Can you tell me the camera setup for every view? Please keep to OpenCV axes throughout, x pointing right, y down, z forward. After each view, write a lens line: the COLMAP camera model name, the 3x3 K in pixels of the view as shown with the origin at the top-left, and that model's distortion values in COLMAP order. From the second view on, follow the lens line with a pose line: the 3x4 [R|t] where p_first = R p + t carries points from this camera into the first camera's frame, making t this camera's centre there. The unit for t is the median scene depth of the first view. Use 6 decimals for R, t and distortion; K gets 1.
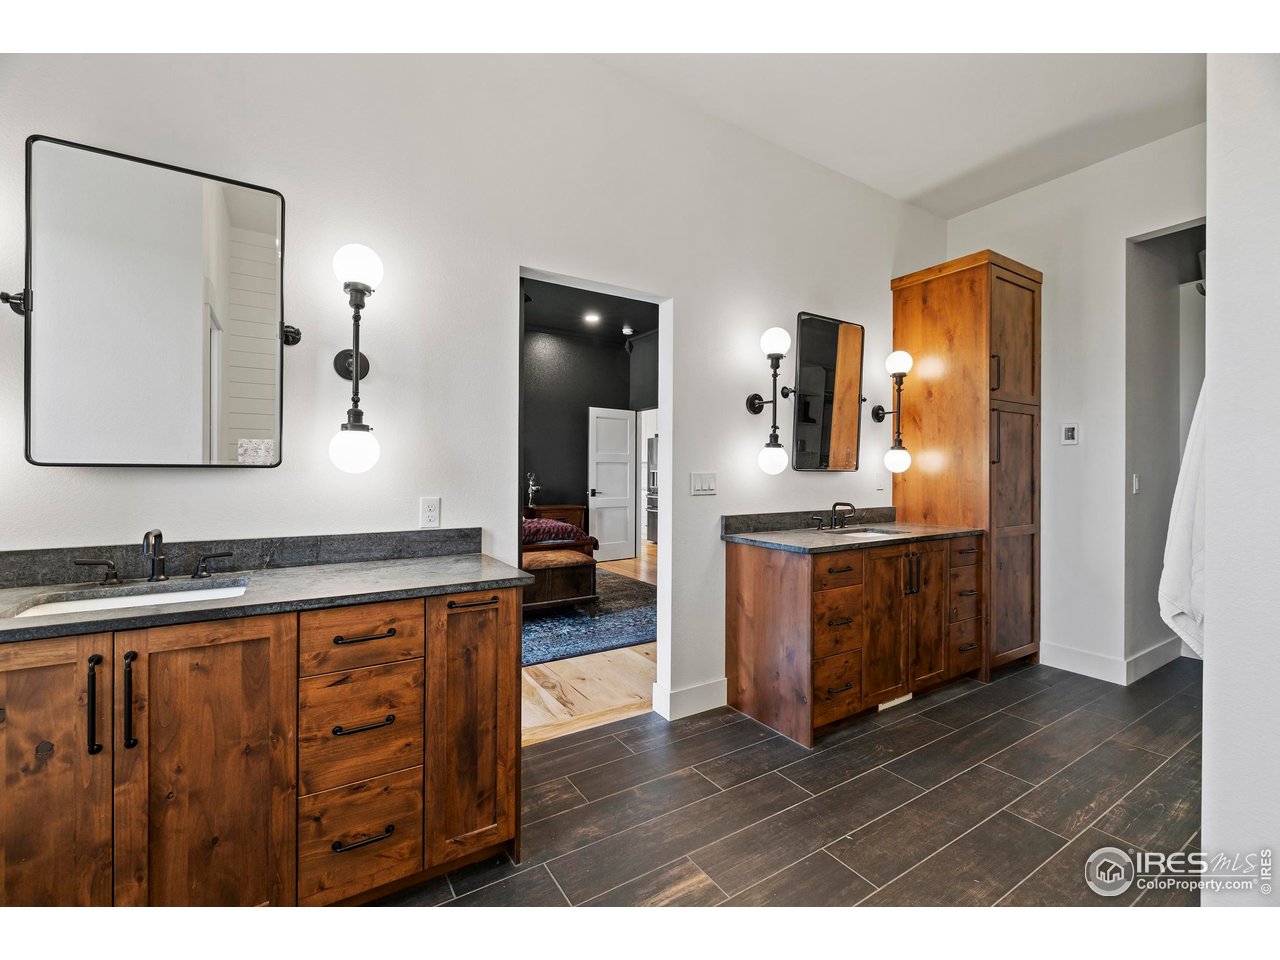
lens RADIAL K [[556.9, 0, 638.7], [0, 556.9, 477.5], [0, 0, 1]] dist [-0.004264, -0.000124]
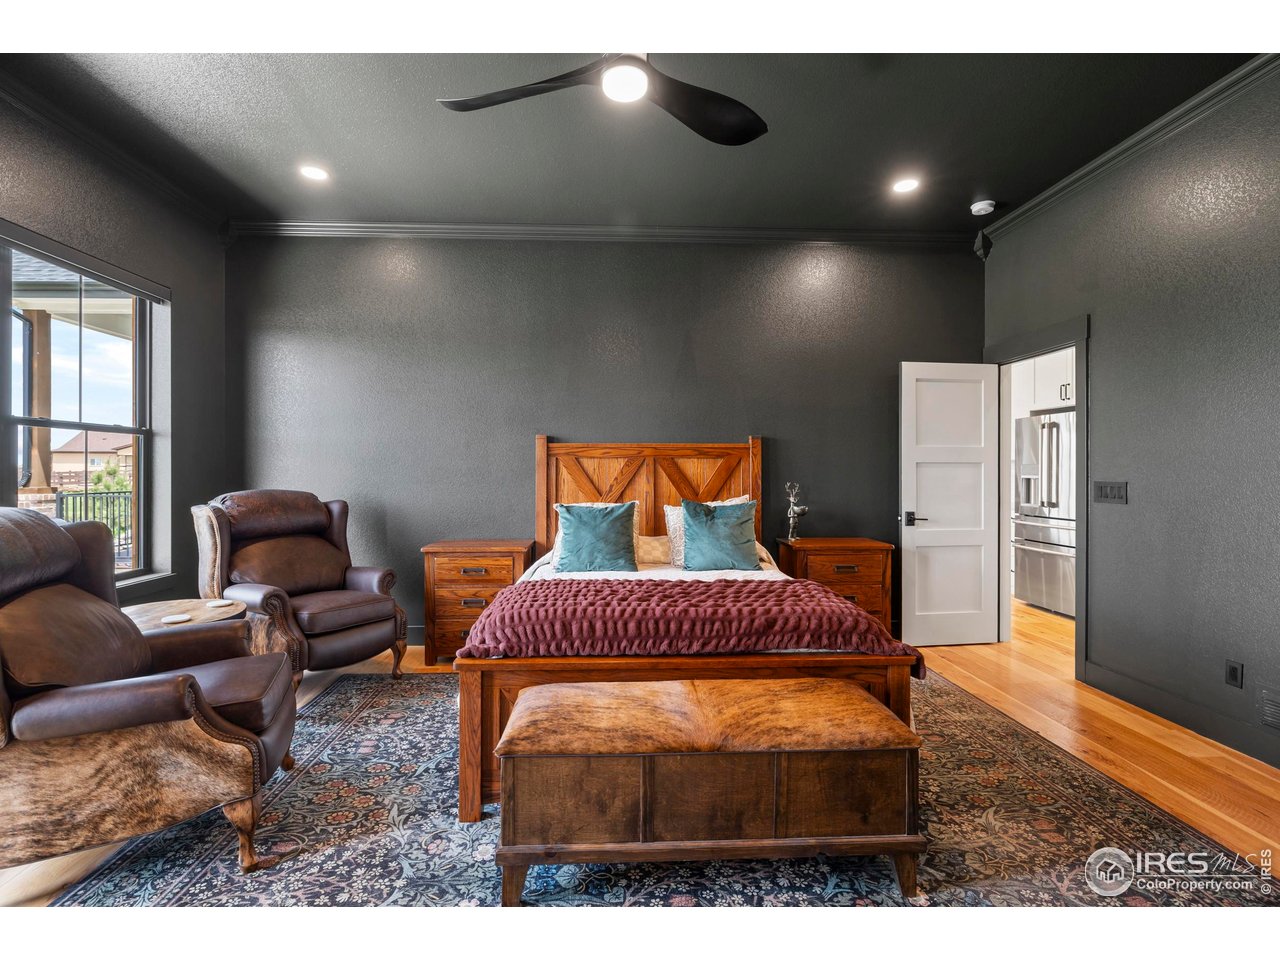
lens RADIAL K [[556.9, 0, 639.5], [0, 556.9, 473.7], [0, 0, 1]] dist [-0.004264, -0.000124]
pose [[0.861242, -0.003644, -0.508182, -0.032985], [0.000239, 0.999977, -0.006765, -0.013052], [0.508195, 0.005705, 0.861223, 0.396639]]
